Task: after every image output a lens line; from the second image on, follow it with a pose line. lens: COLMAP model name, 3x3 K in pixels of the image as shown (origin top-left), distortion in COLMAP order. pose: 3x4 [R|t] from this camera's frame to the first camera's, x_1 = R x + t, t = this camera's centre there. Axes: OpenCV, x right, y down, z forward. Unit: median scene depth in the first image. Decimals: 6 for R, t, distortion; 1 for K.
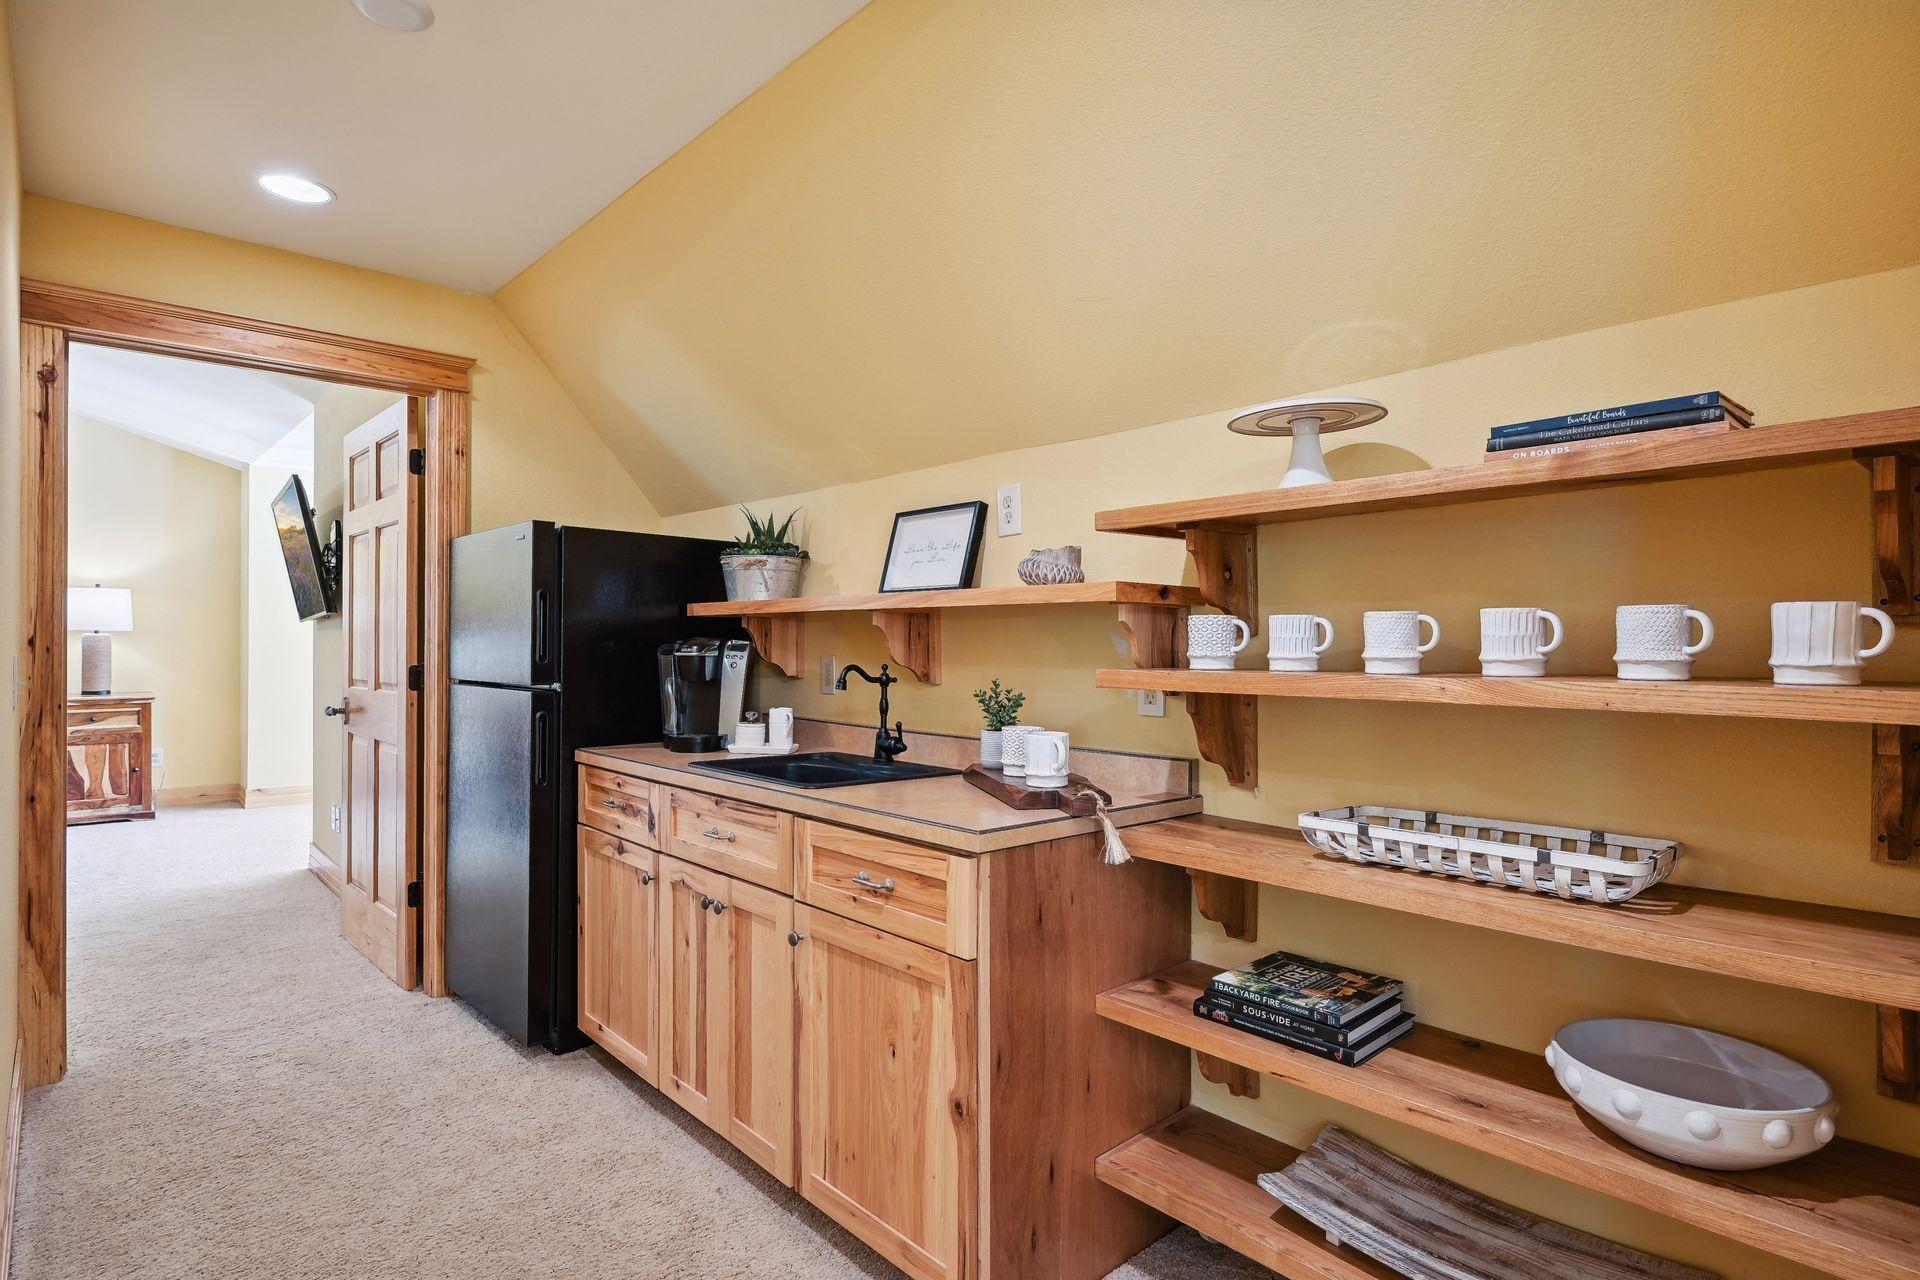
lens RADIAL K [[961.7, 0, 941.0], [0, 961.7, 629.6], [0, 0, 1]] dist [-0.000775, 0.000126]
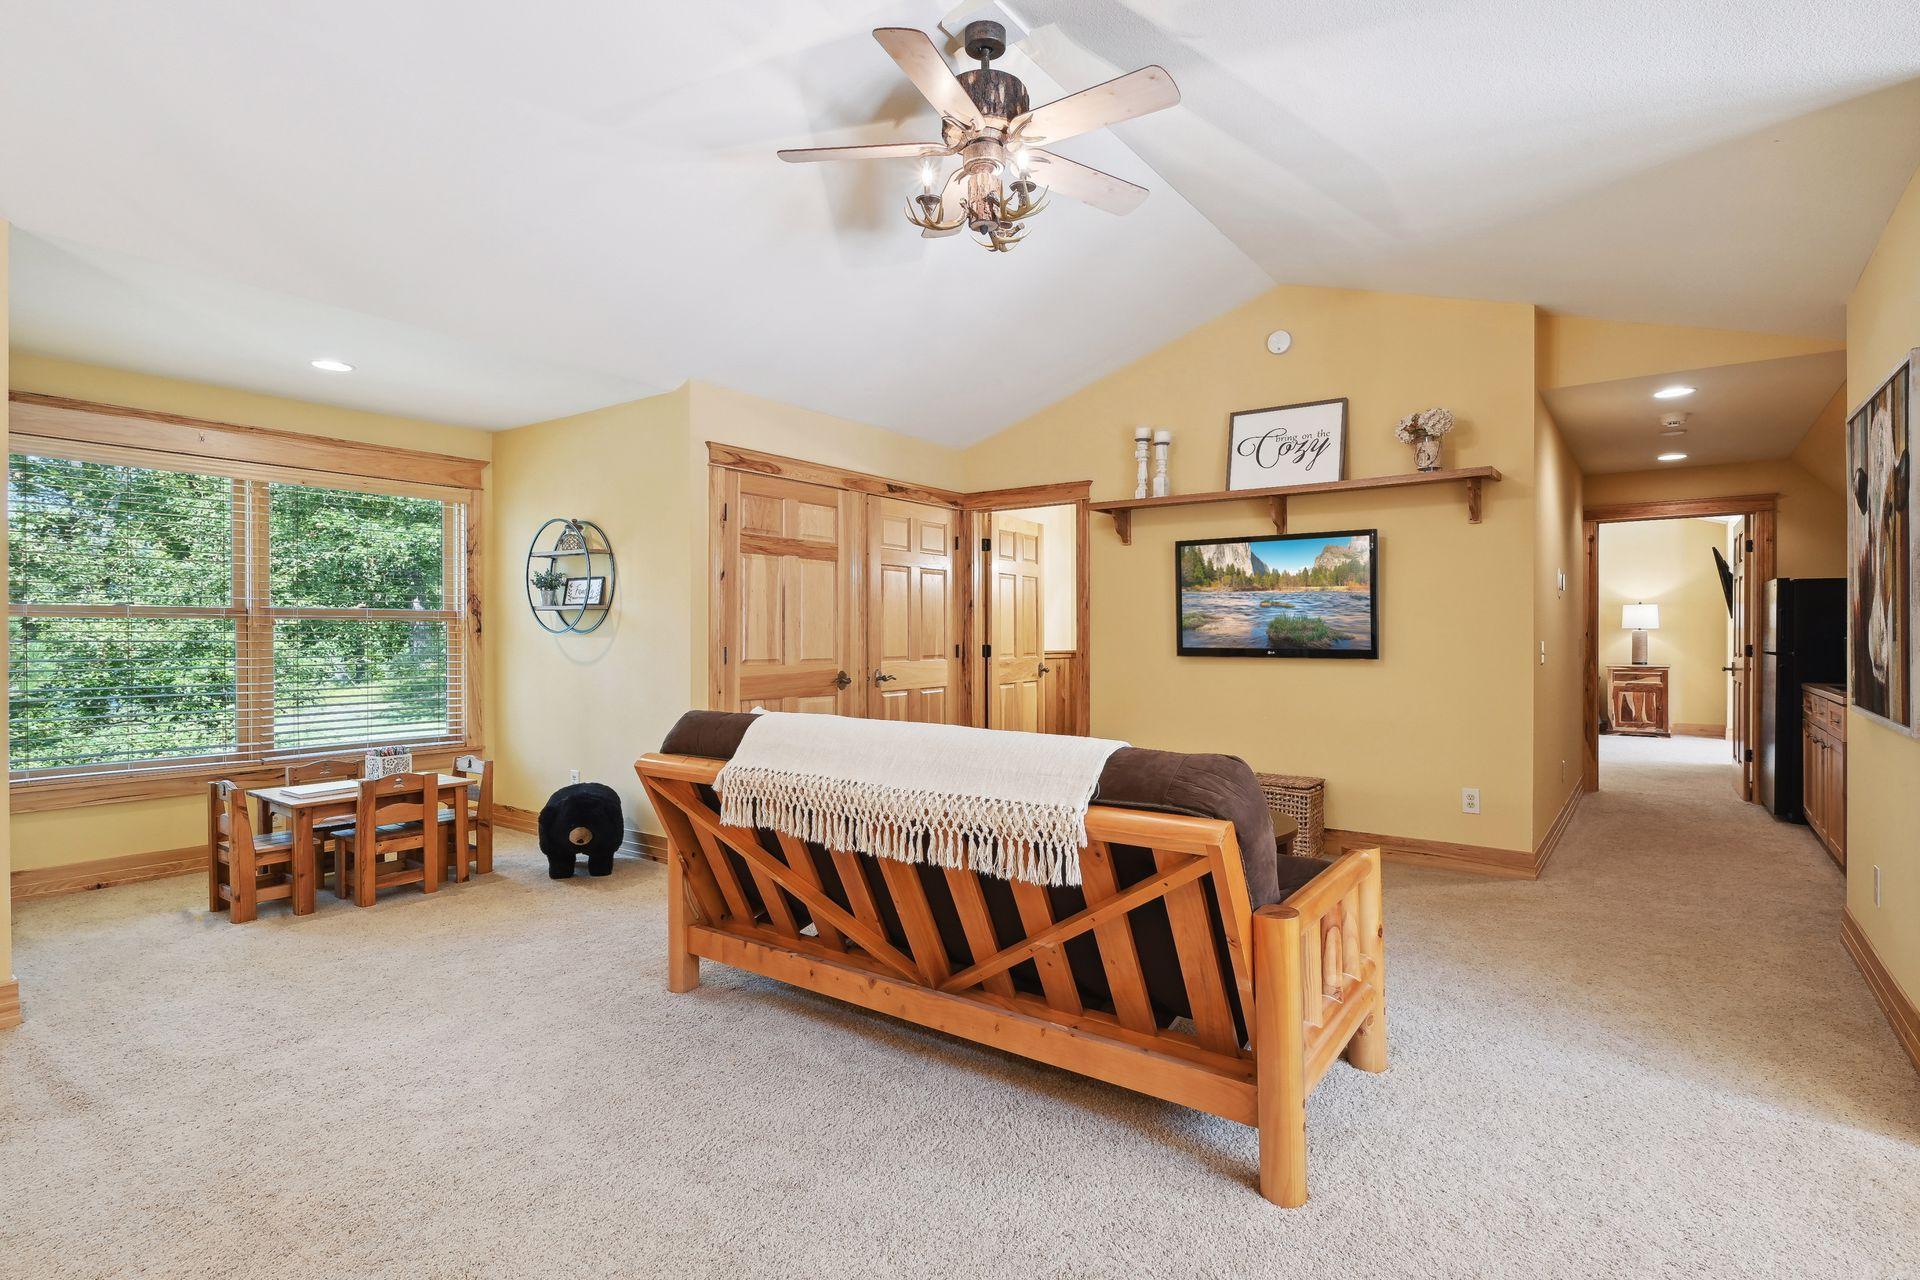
lens RADIAL K [[961.7, 0, 941.0], [0, 961.7, 629.6], [0, 0, 1]] dist [-0.000775, 0.000126]
pose [[0.175907, -0.000506, -0.984407, 0.665302], [0.001709, 0.999999, -0.000209, 0.001100], [0.984405, -0.001646, 0.175907, -0.604626]]
